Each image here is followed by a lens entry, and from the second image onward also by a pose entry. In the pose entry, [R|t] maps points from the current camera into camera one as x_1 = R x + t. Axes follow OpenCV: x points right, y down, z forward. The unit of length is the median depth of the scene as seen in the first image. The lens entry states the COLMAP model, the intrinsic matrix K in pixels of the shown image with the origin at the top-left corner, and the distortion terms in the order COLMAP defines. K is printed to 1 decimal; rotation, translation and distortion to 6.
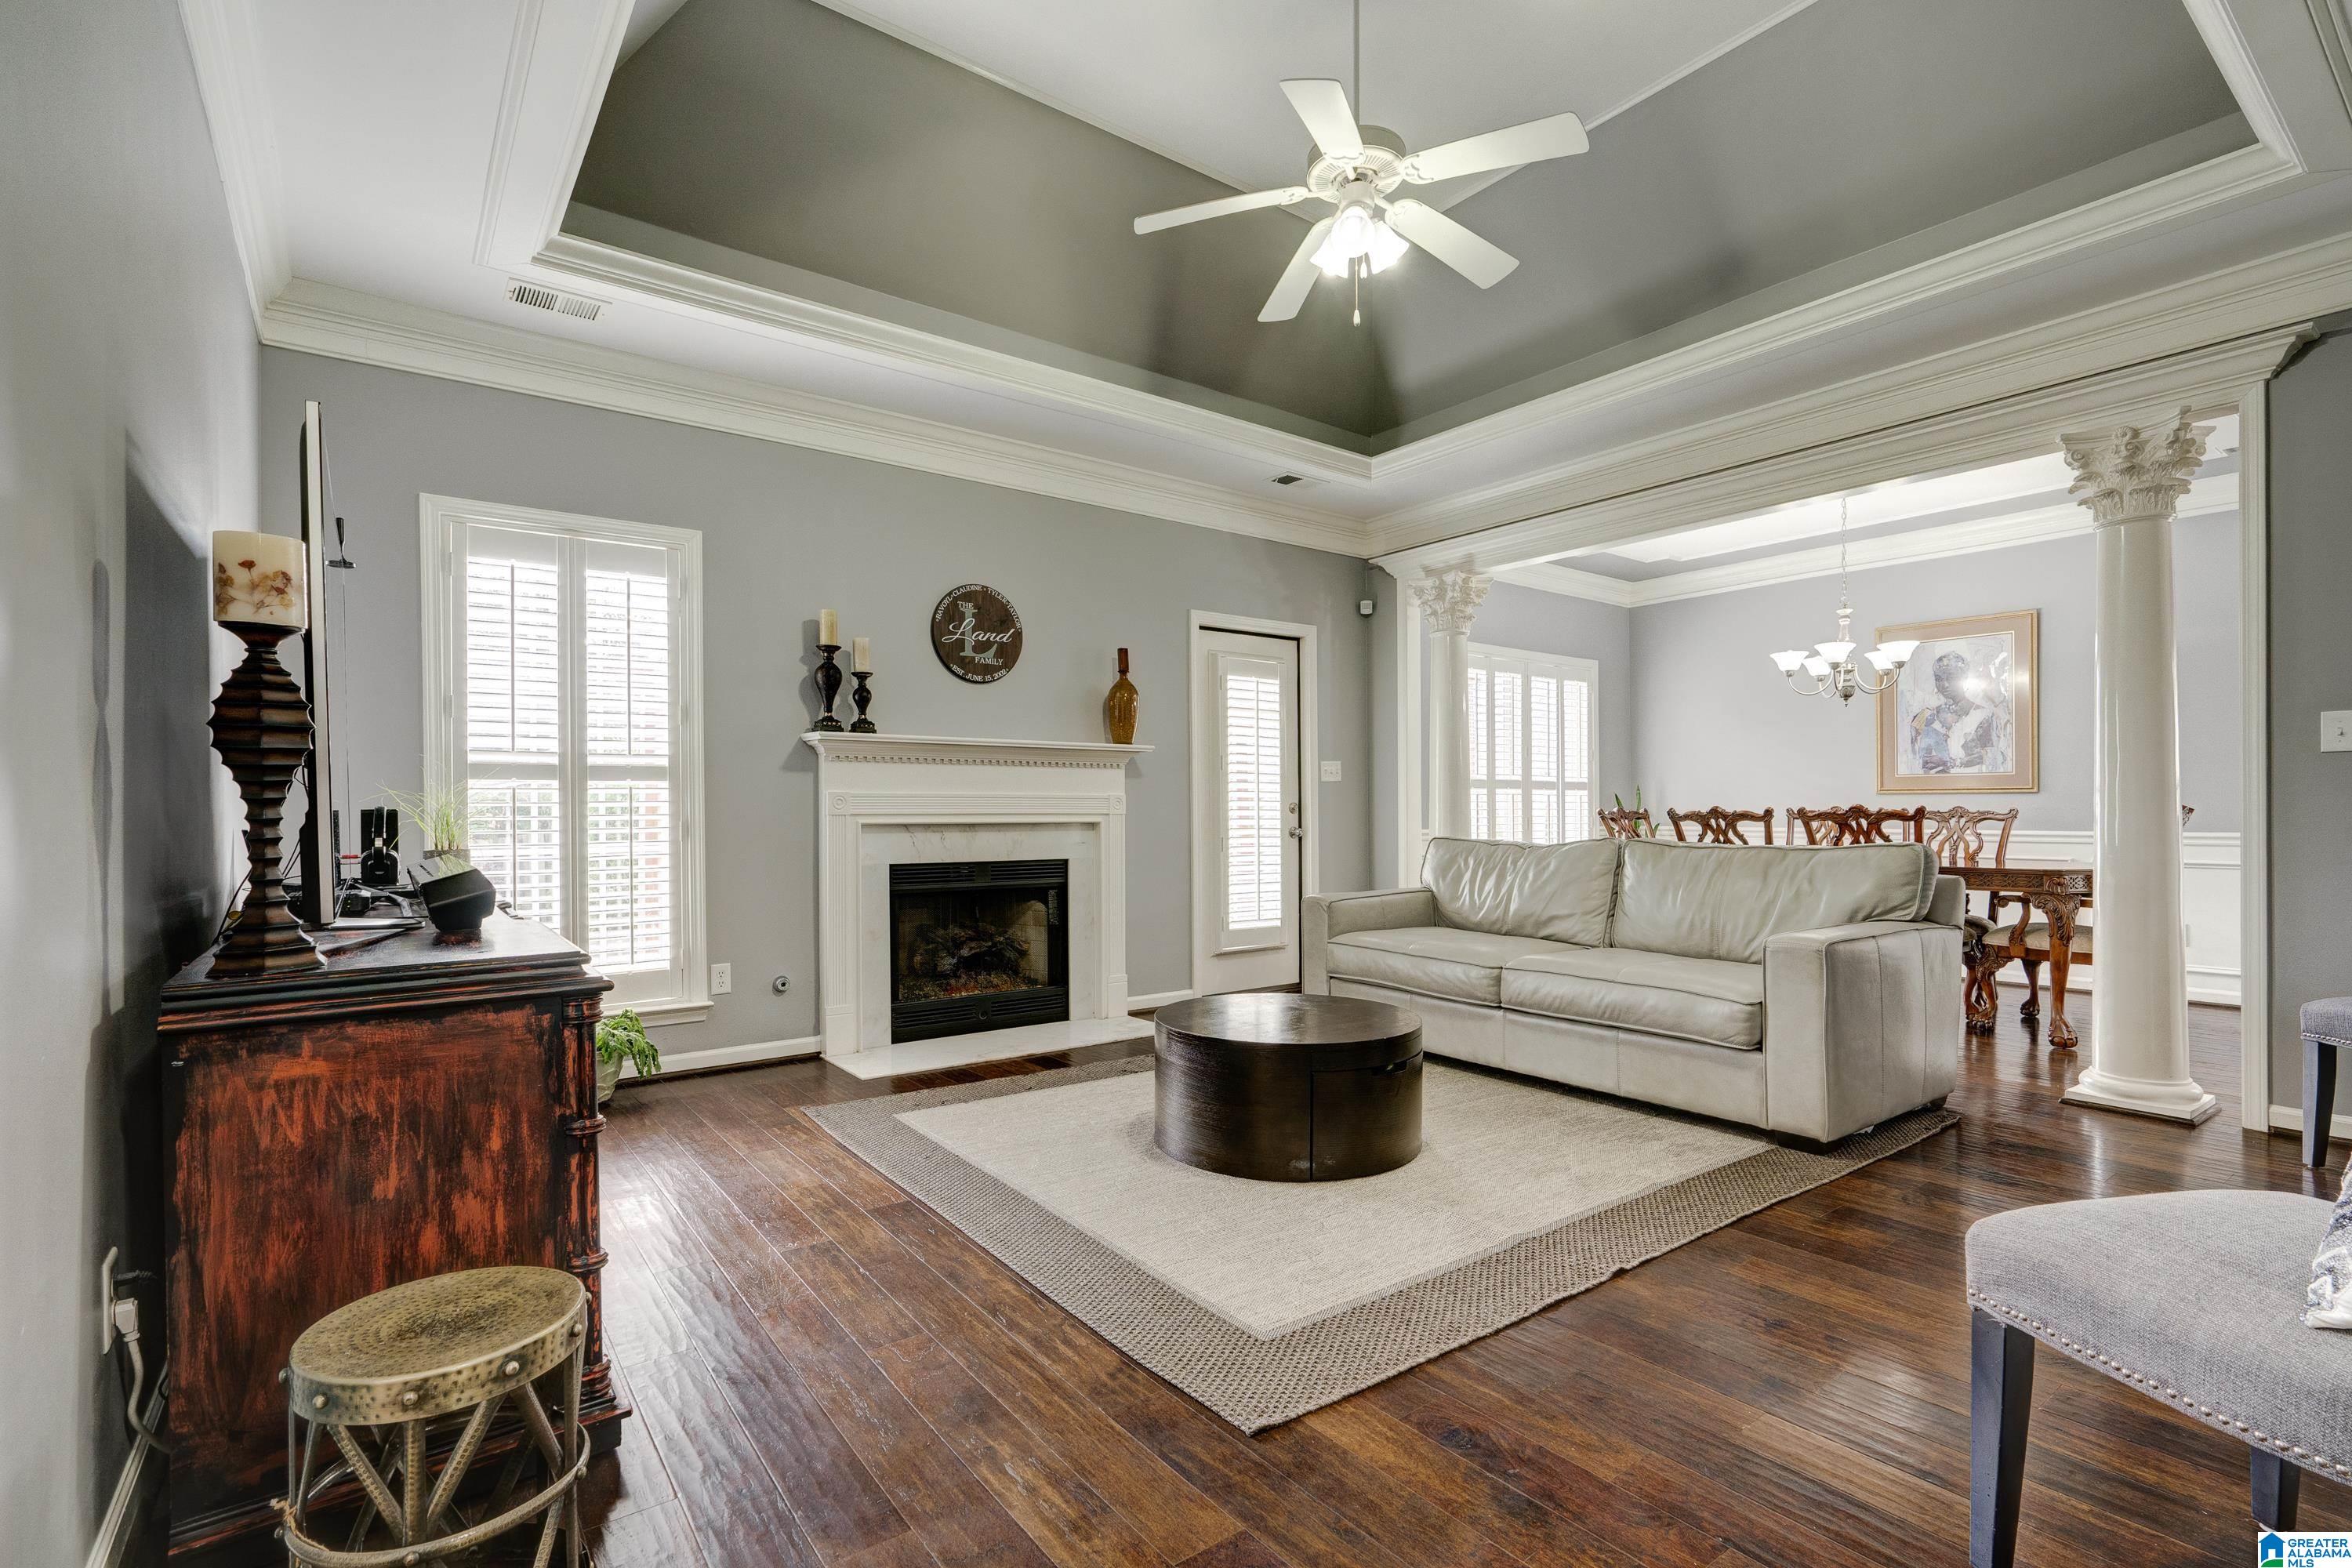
lens RADIAL K [[1074.3, 0, 1167.4], [0, 1074.3, 812.5], [0, 0, 1]] dist [-0.005923, 0.000147]
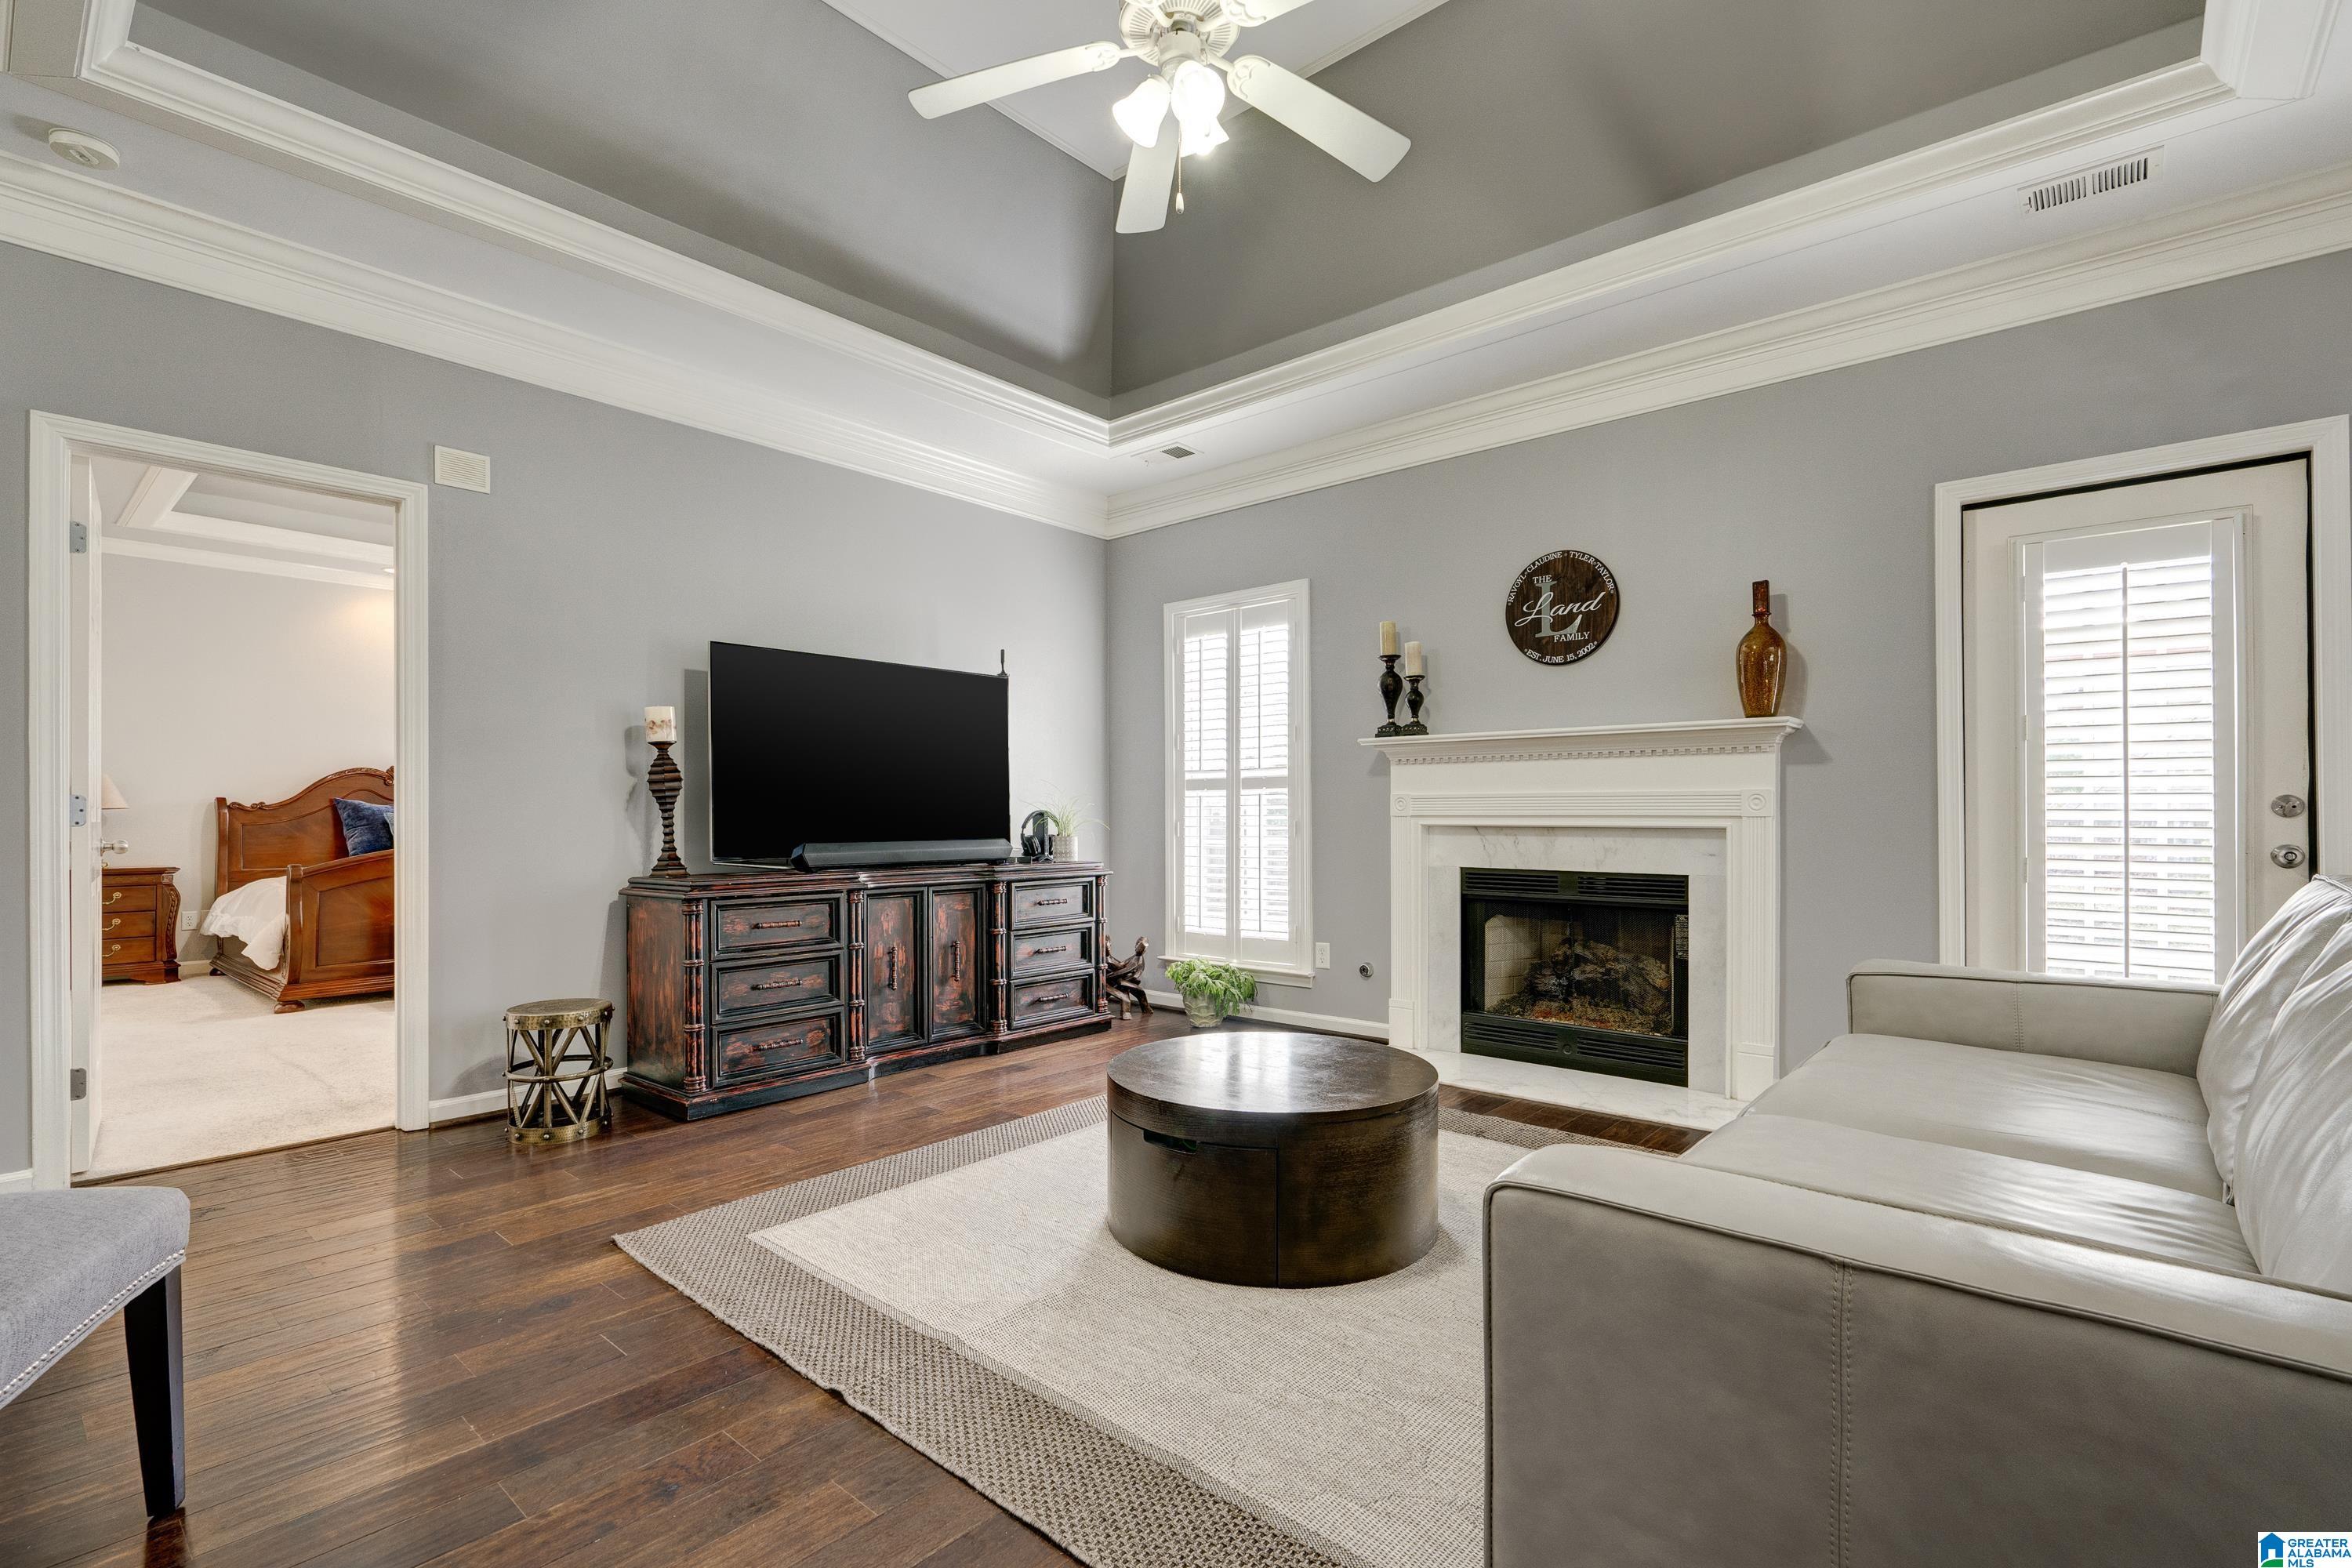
lens RADIAL K [[1074.3, 0, 1184.3], [0, 1074.3, 807.4], [0, 0, 1]] dist [-0.005923, 0.000147]
pose [[0.229288, -0.001028, -0.973358, 0.667570], [0.002899, 0.999996, -0.000373, -0.006426], [0.973354, -0.002736, 0.229290, 0.564307]]
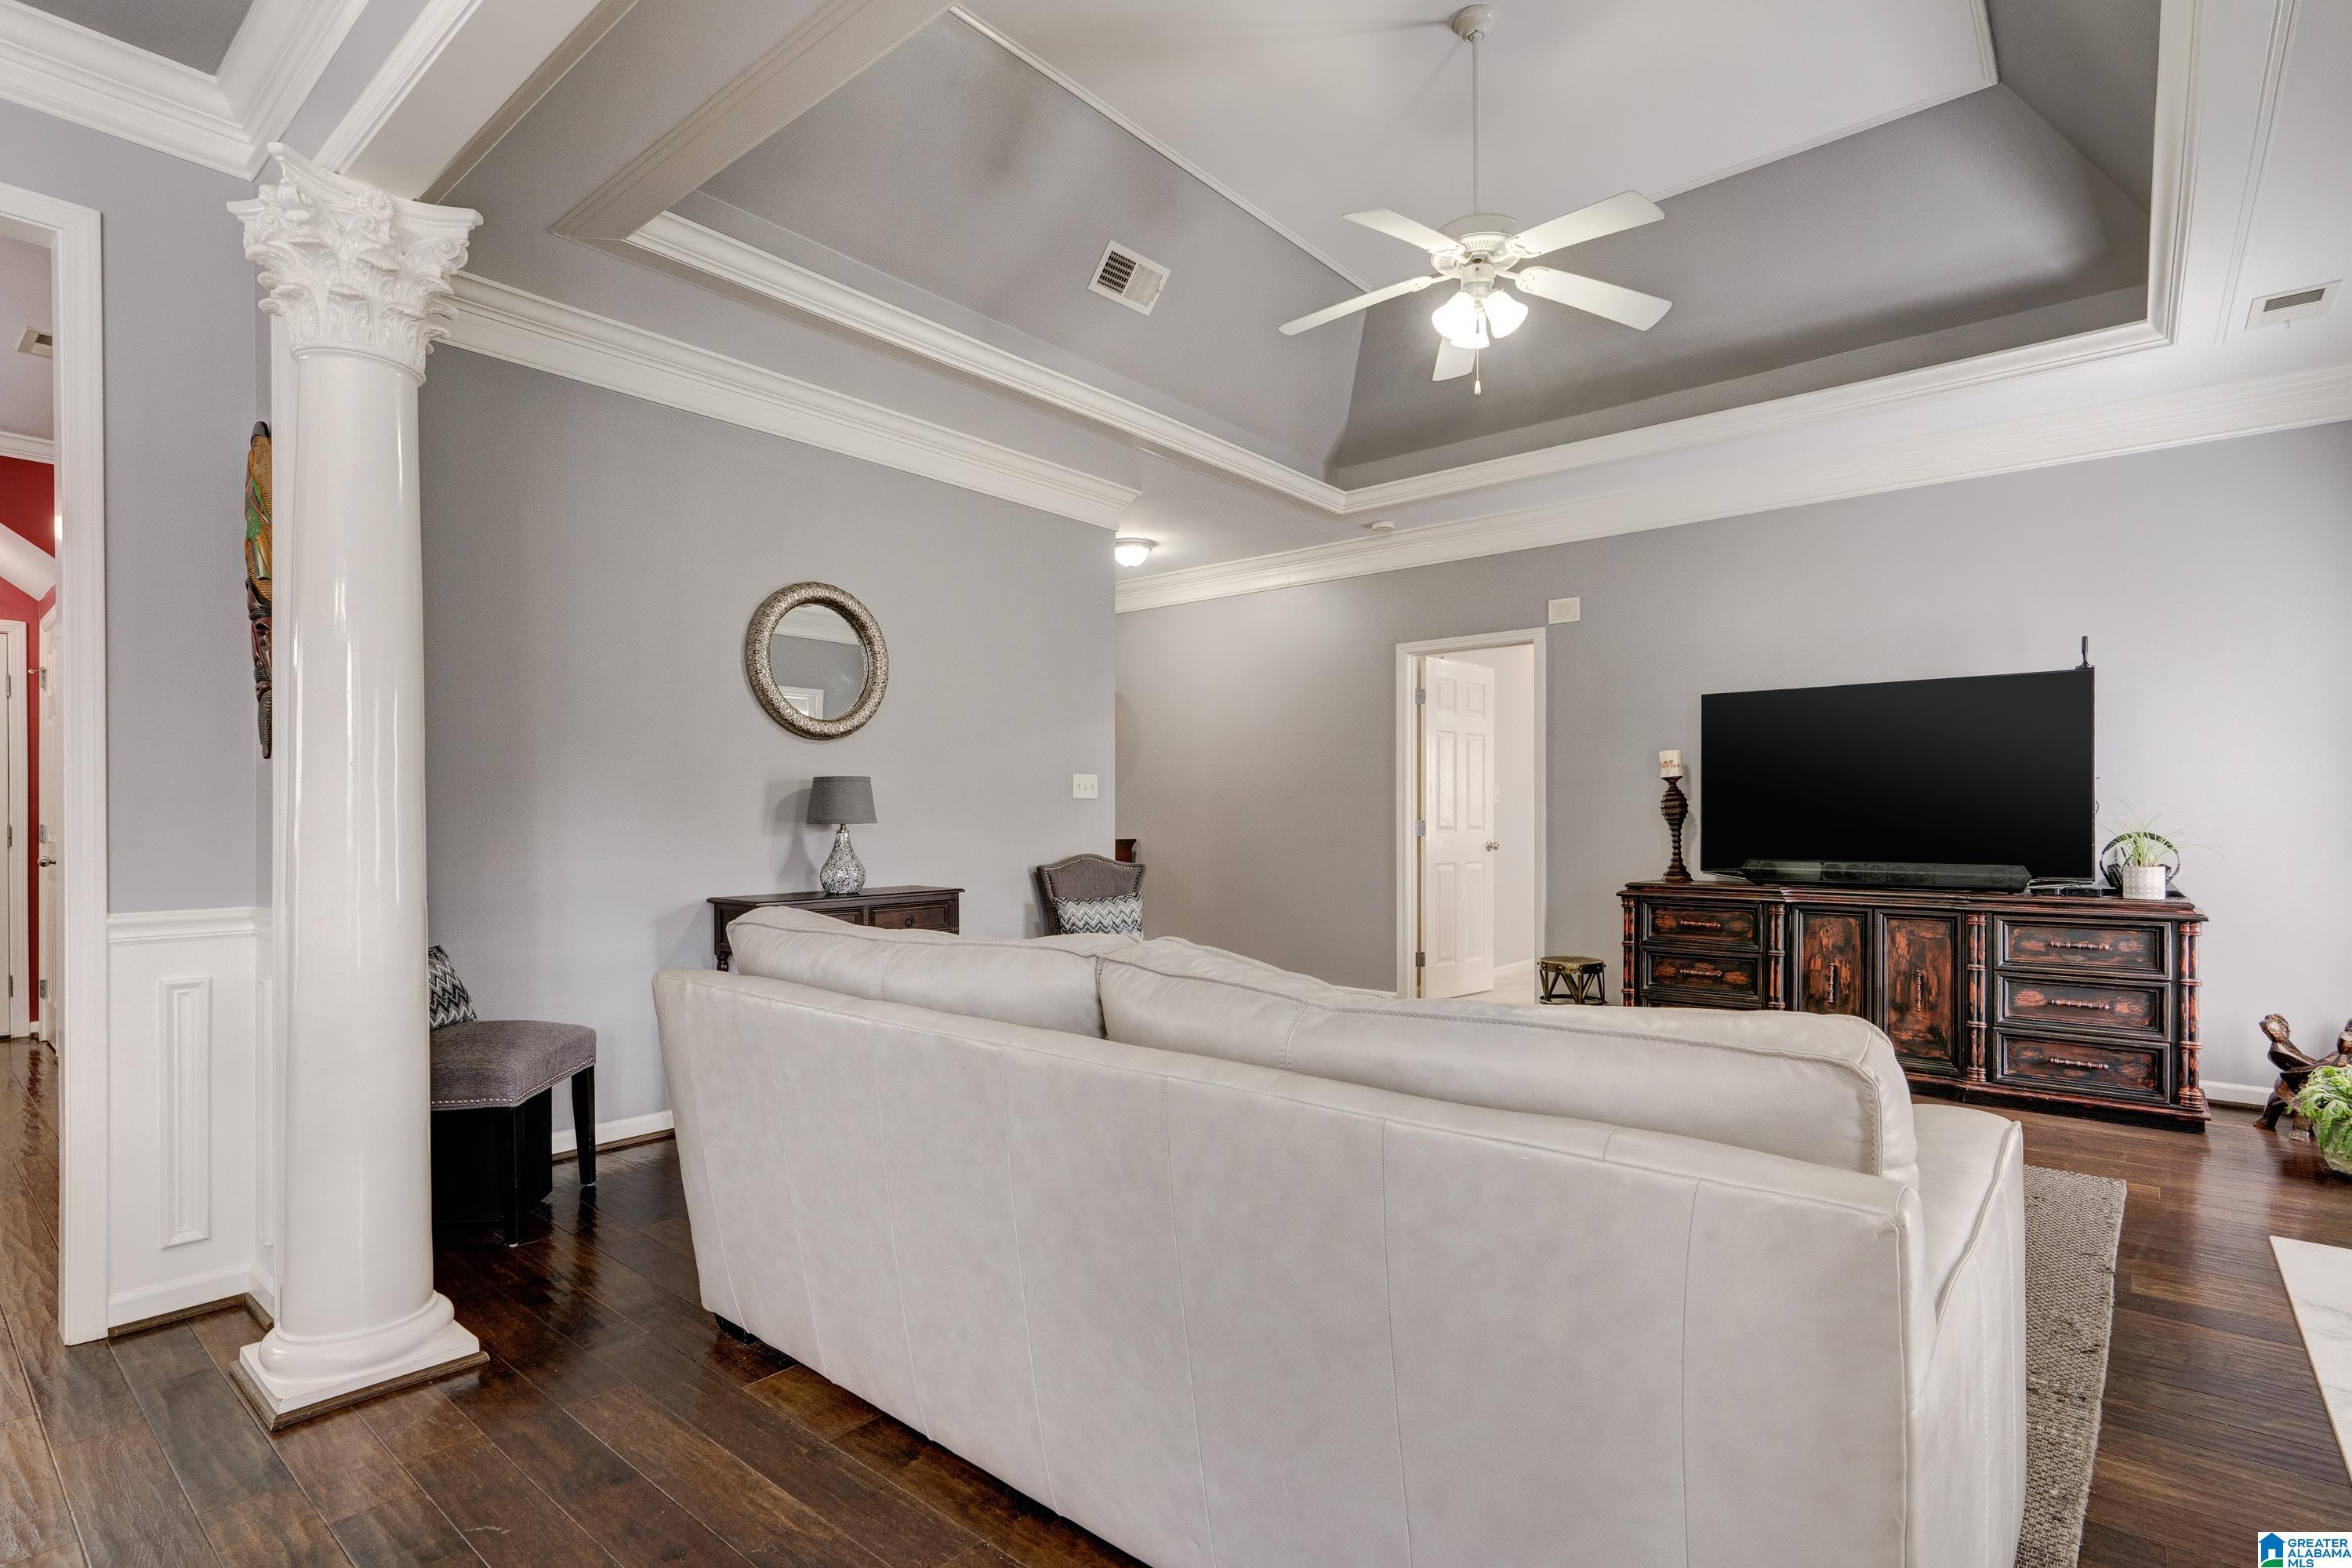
lens RADIAL K [[1172.9, 0, 1174.4], [0, 1172.9, 799.7], [0, 0, 1]] dist [0.000746, -0.000261]
pose [[-0.974296, 0.013211, -0.224883, 0.518392], [0.015010, 0.999868, -0.006293, -0.038062], [0.224770, -0.009506, -0.974366, 1.476245]]
